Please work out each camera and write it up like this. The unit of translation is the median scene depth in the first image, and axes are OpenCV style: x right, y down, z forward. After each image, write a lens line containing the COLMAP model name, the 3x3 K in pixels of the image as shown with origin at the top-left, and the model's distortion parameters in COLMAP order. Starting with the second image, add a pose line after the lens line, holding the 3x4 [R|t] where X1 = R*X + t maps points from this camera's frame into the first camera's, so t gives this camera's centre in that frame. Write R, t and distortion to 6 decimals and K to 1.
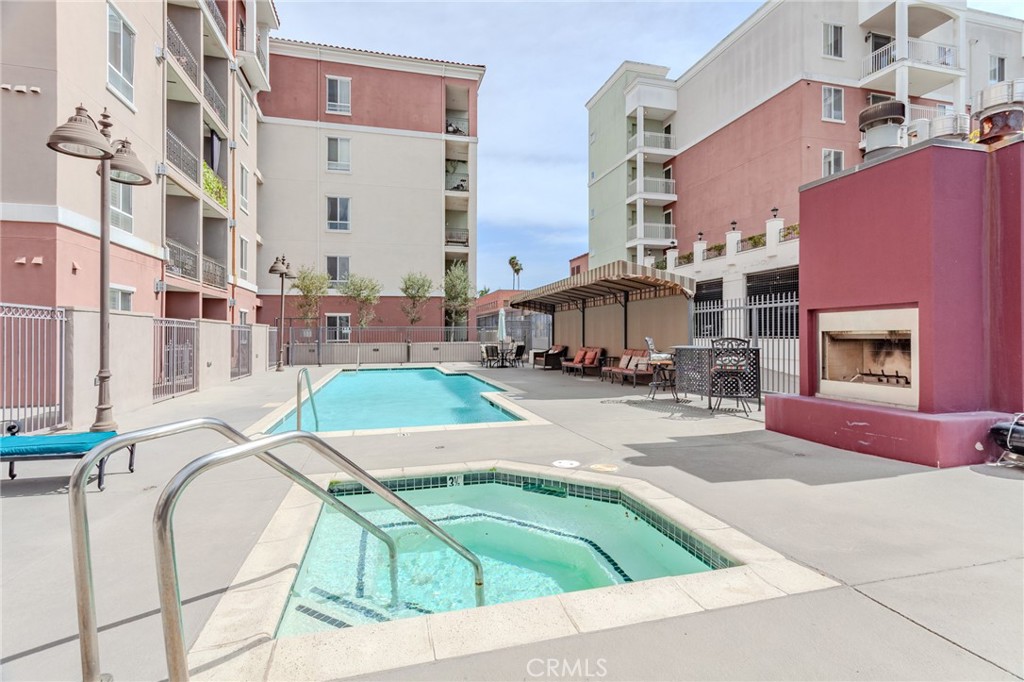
lens RADIAL K [[490.2, 0, 511.2], [0, 490.2, 337.2], [0, 0, 1]] dist [0.004767, -0.000062]
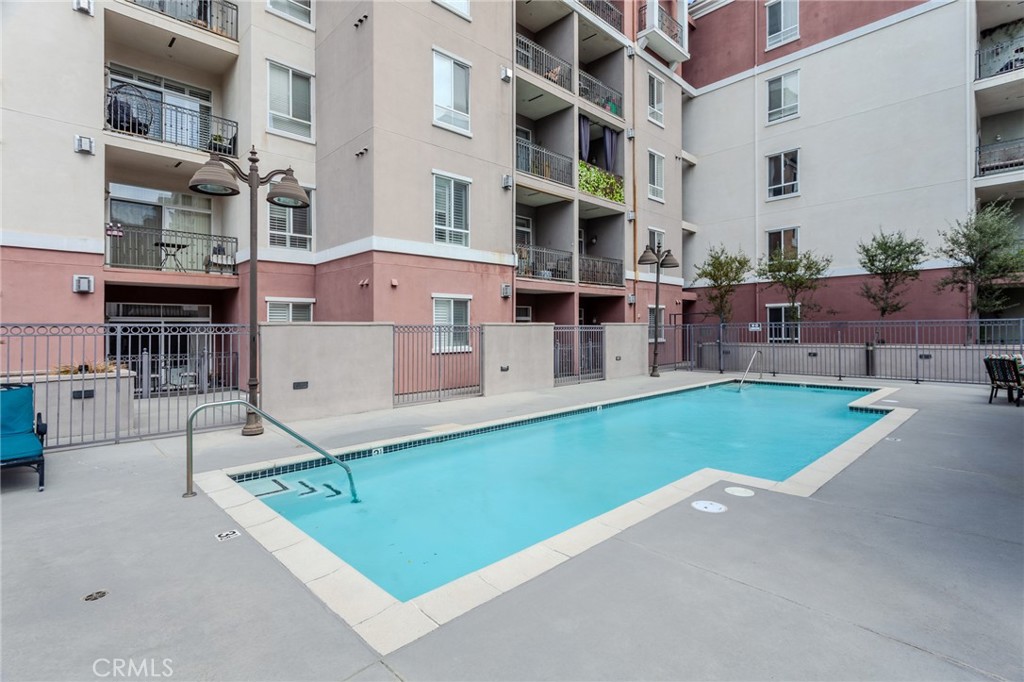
lens RADIAL K [[490.2, 0, 510.4], [0, 490.2, 327.8], [0, 0, 1]] dist [0.004767, -0.000062]
pose [[0.478096, -0.006165, -0.878286, 0.130115], [0.005479, 0.999977, -0.004037, -0.010806], [0.878290, -0.002882, 0.478119, 0.281934]]
